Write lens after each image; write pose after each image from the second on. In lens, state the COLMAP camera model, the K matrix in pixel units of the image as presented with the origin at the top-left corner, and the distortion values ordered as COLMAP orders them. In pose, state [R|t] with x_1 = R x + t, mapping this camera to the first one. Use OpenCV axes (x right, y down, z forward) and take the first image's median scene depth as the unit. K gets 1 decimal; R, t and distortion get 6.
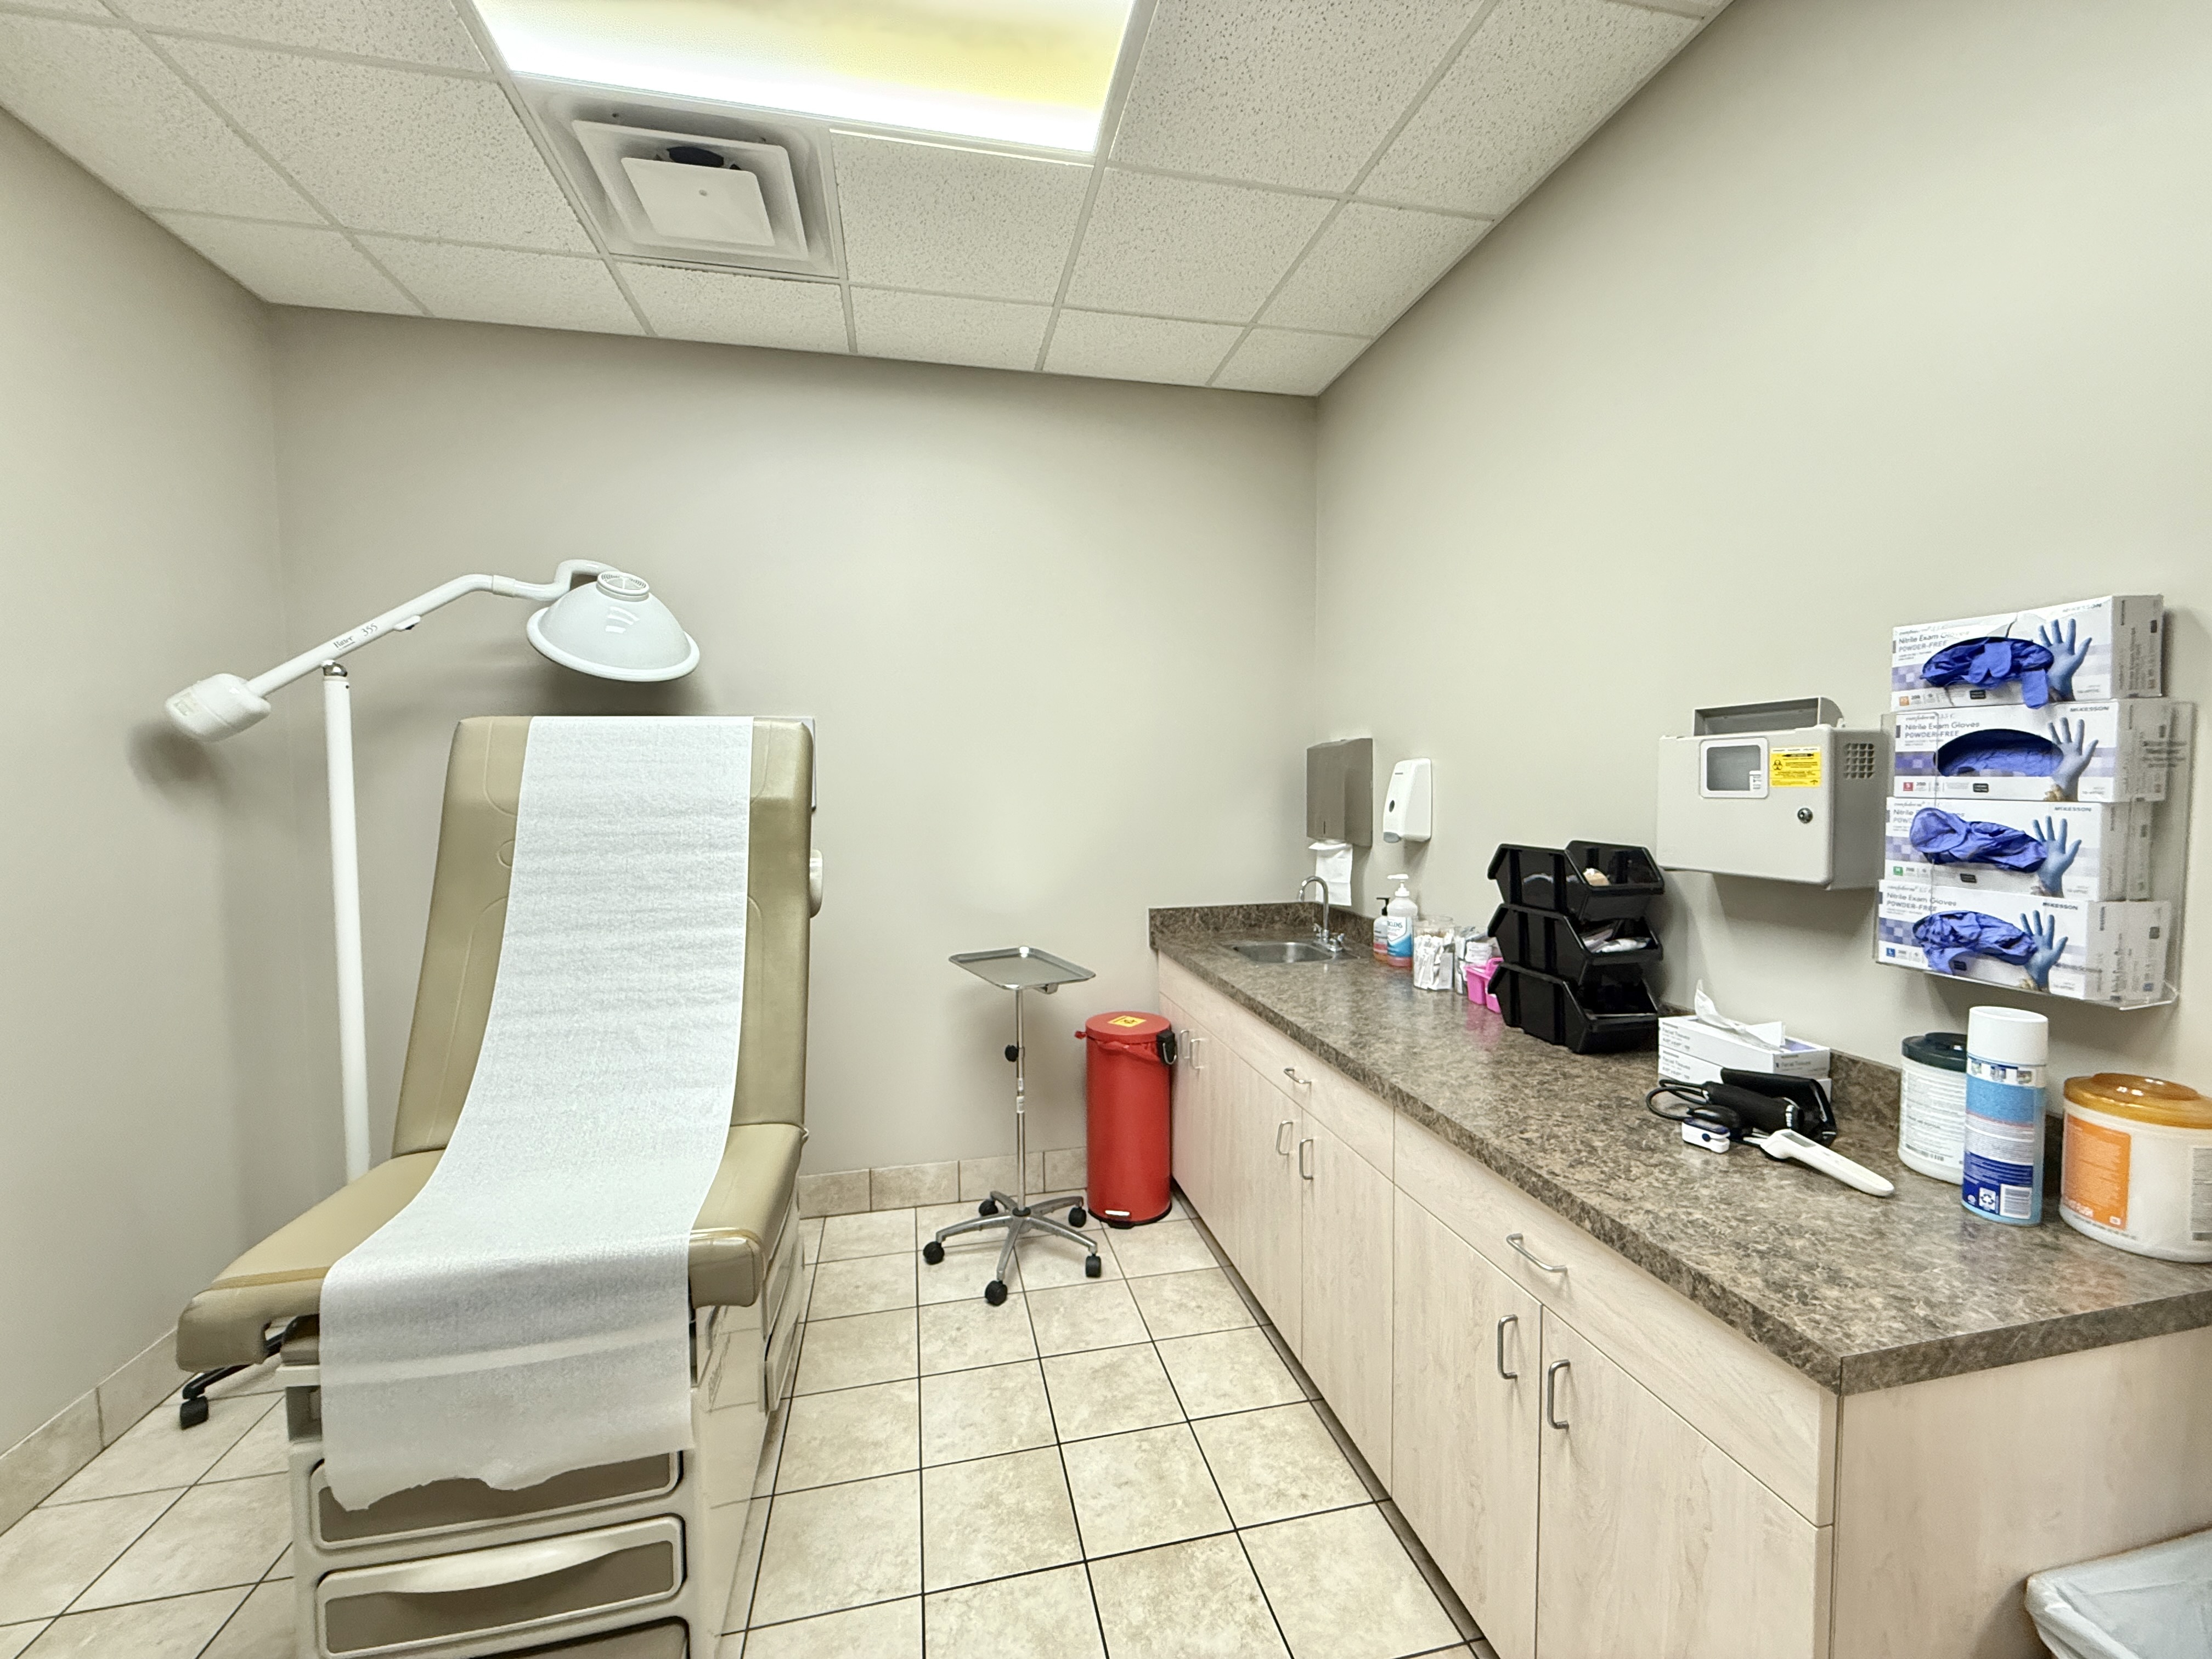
lens RADIAL K [[878.3, 0, 1102.7], [0, 878.3, 828.7], [0, 0, 1]] dist [-0.000706, -0.000096]
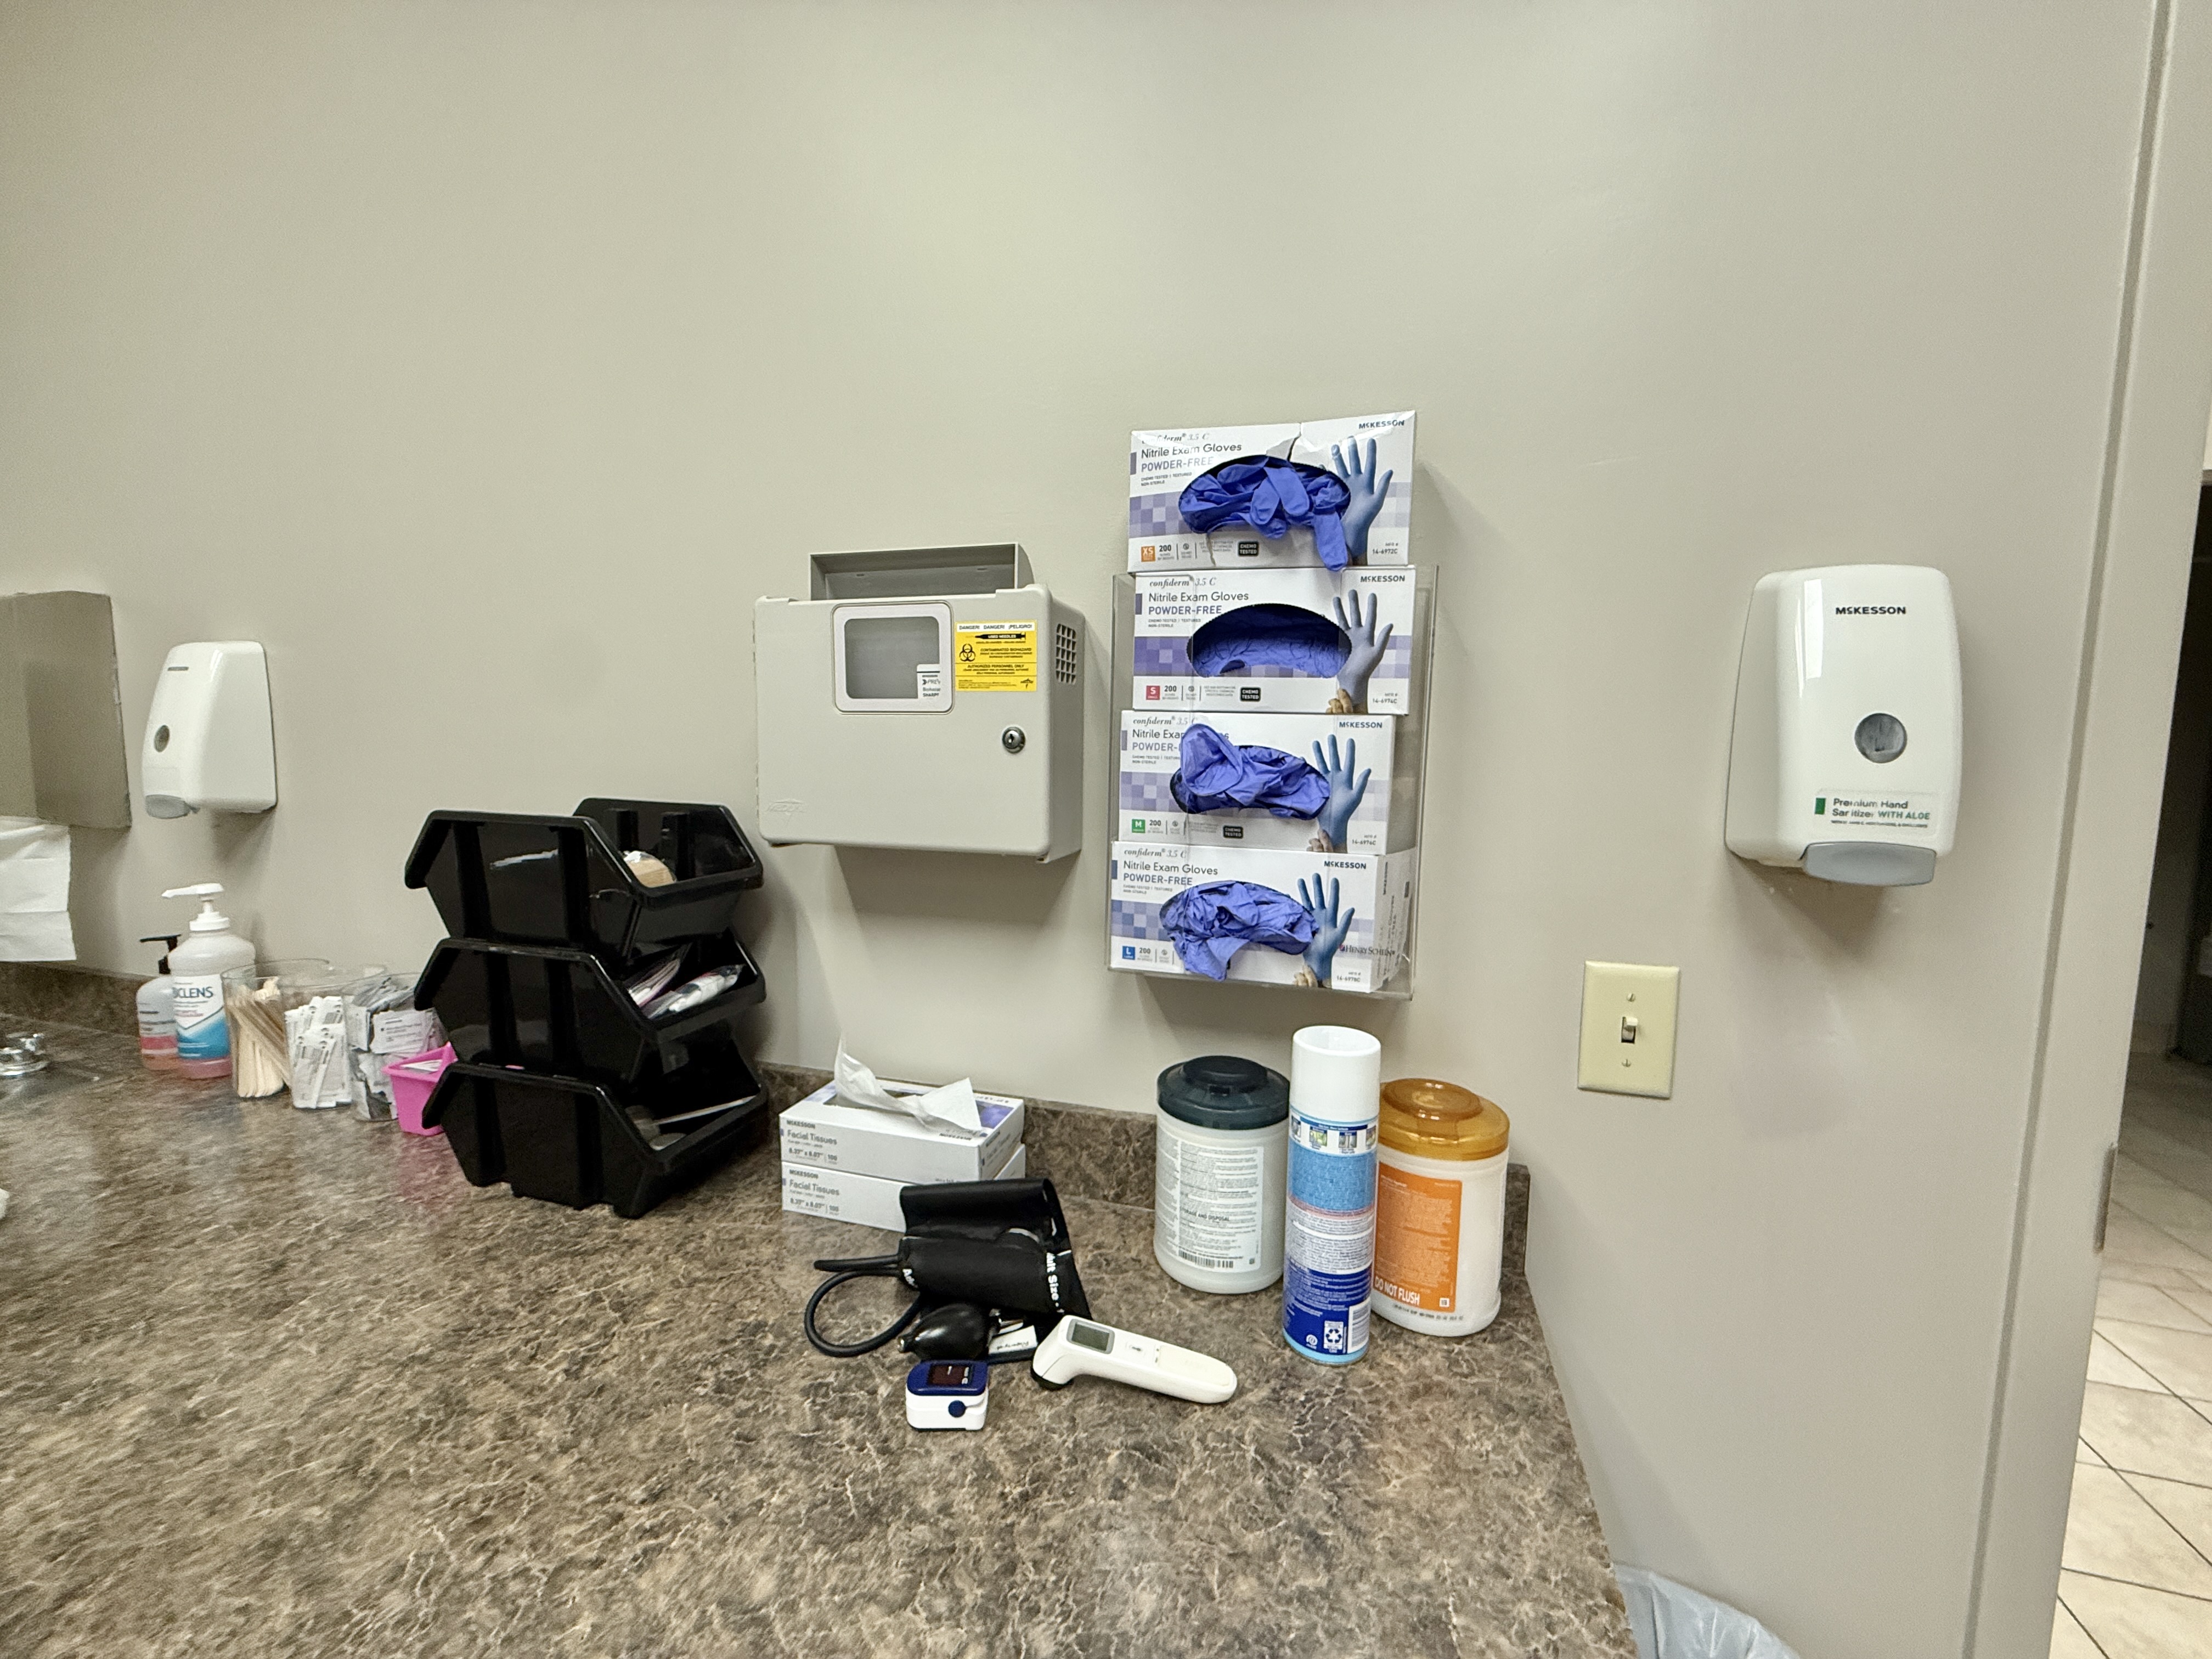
lens RADIAL K [[878.3, 0, 1102.7], [0, 878.3, 828.7], [0, 0, 1]] dist [-0.000706, -0.000096]
pose [[0.482604, -0.064575, 0.873455, 0.330405], [0.023708, 0.997876, 0.060674, 0.010471], [-0.875518, -0.008573, 0.483110, 0.704464]]
